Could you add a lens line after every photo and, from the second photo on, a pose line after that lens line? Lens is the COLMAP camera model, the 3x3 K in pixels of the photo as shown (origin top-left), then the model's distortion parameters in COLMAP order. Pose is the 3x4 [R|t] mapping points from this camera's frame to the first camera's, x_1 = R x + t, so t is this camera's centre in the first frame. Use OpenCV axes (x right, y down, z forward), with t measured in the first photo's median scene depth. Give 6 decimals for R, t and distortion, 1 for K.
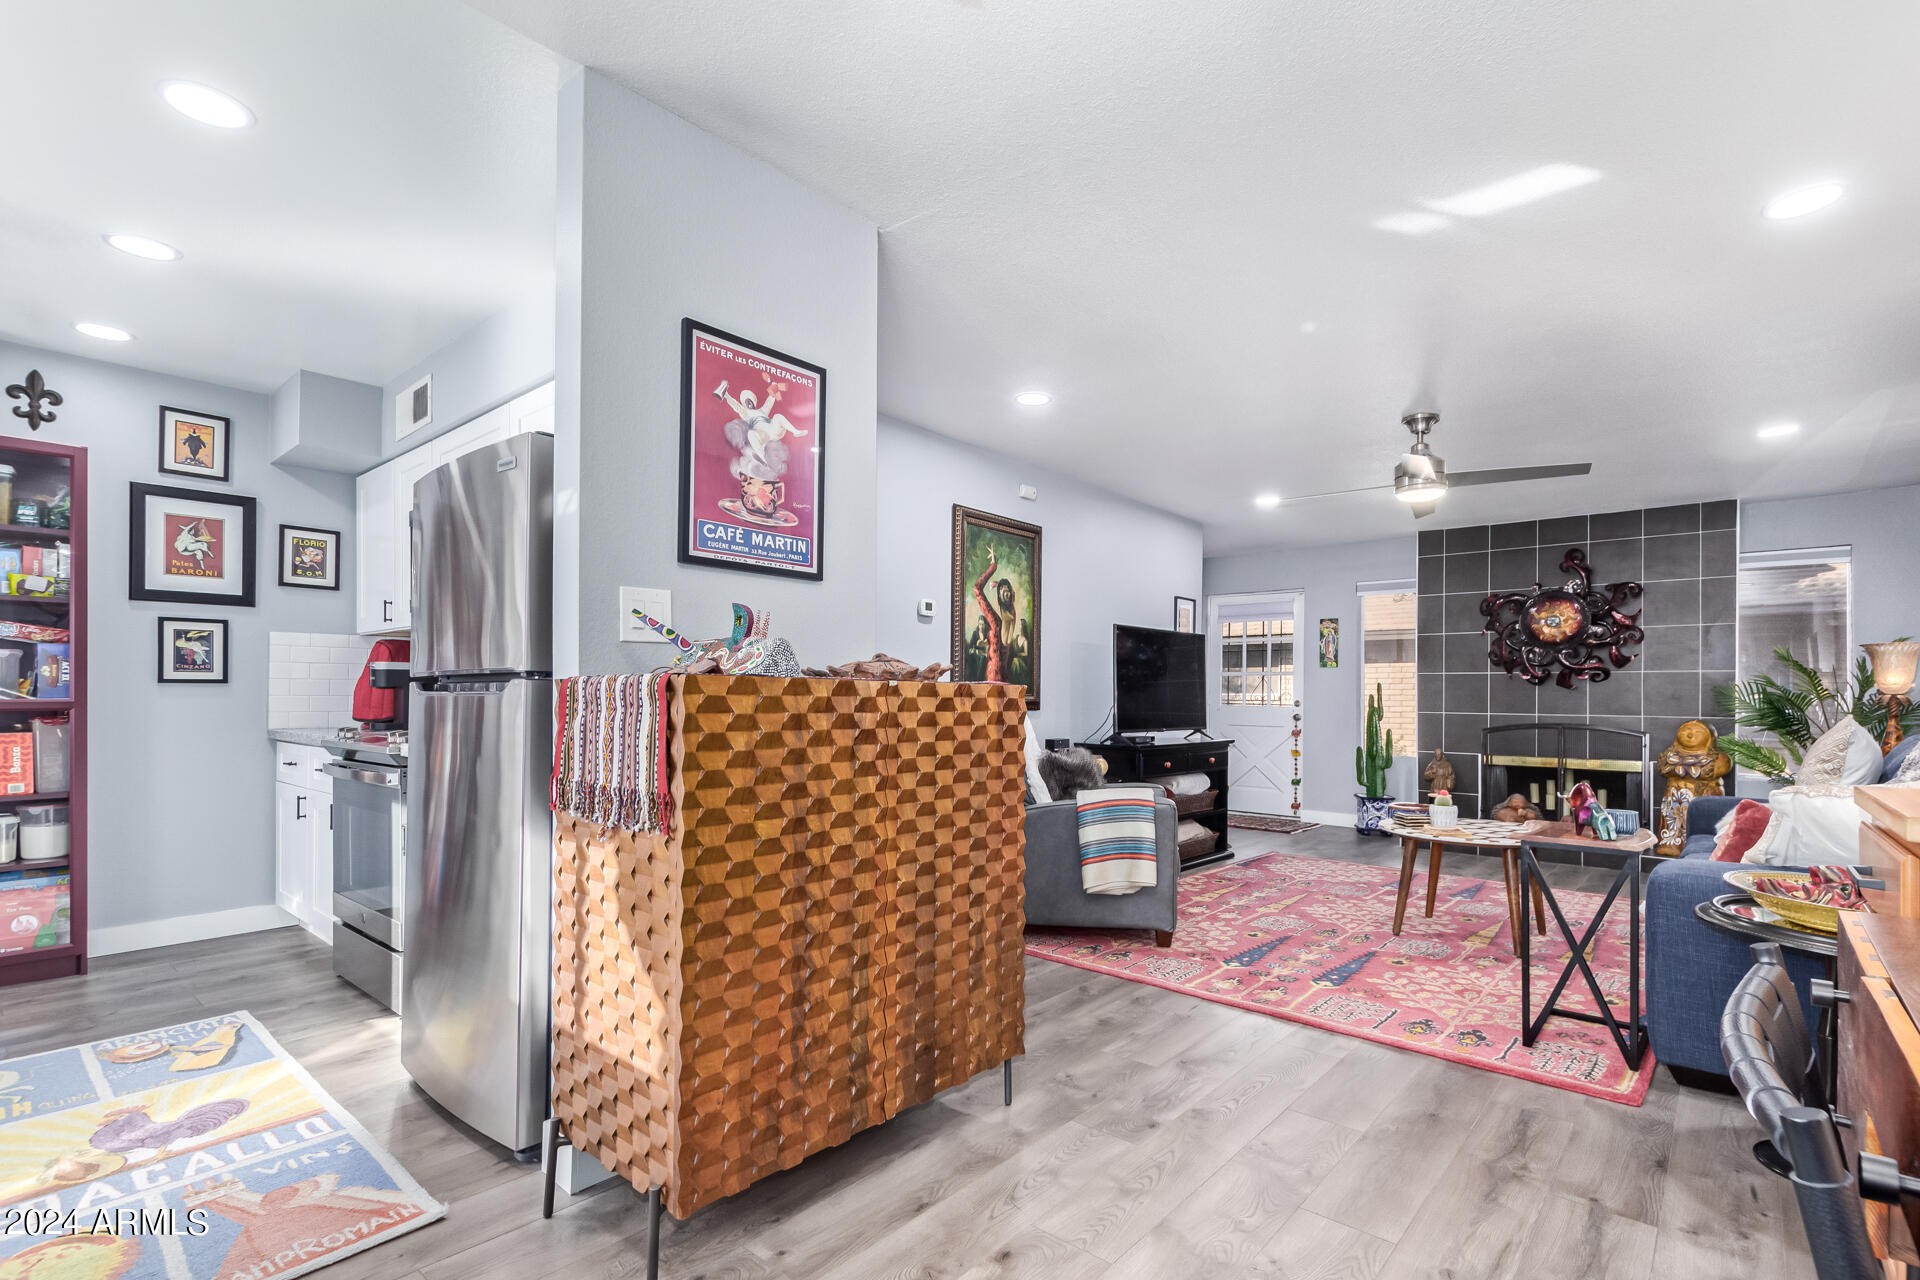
lens RADIAL K [[903.7, 0, 988.8], [0, 903.7, 690.5], [0, 0, 1]] dist [0.016100, -0.008813]
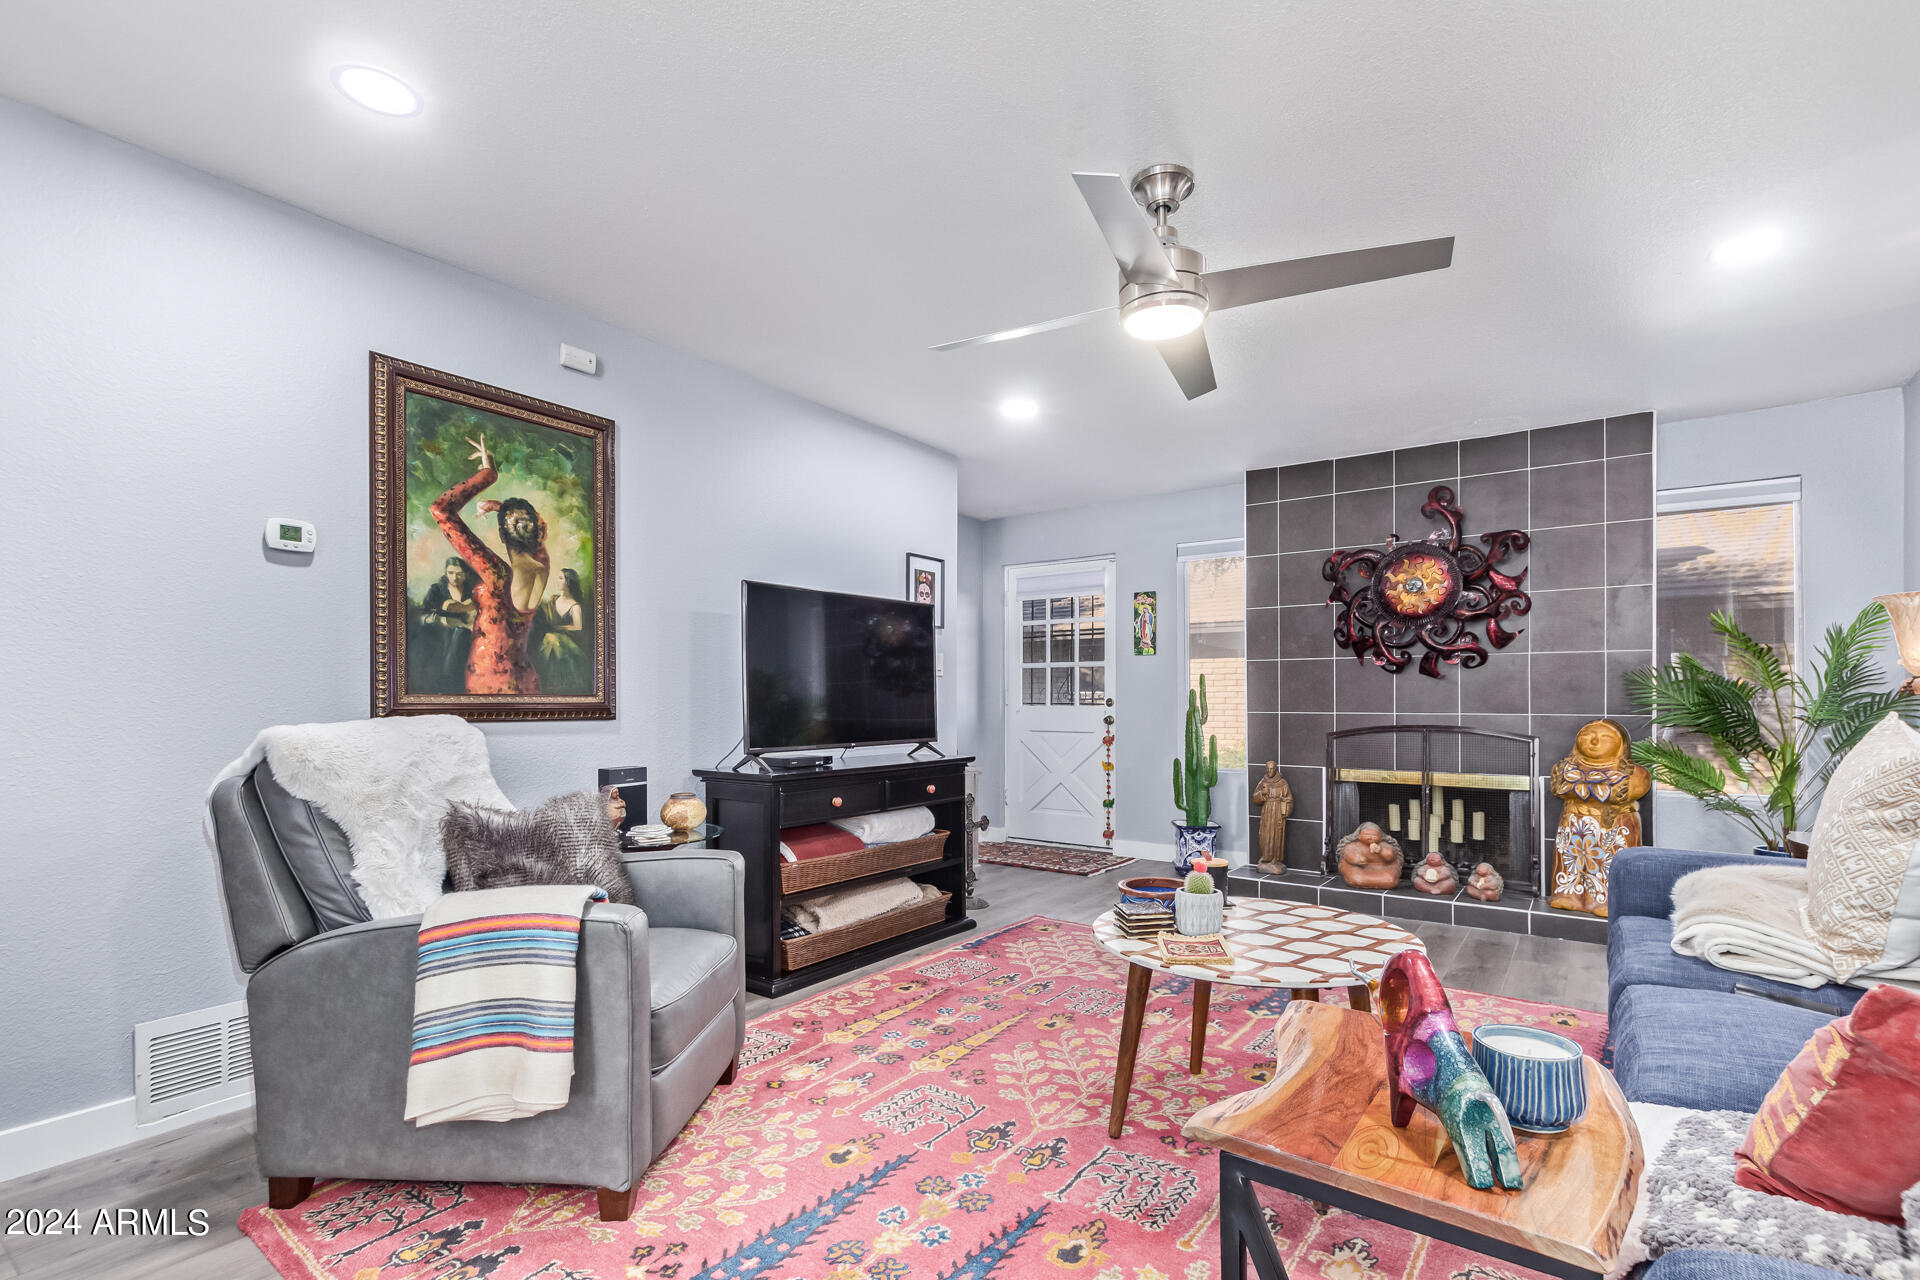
lens RADIAL K [[880.2, 0, 993.0], [0, 880.2, 700.9], [0, 0, 1]] dist [0.002307, 0.000071]
pose [[0.995967, -0.012807, 0.088800, 0.237142], [0.011835, 0.999864, 0.011471, 0.004585], [-0.088934, -0.010374, 0.995983, 0.348845]]
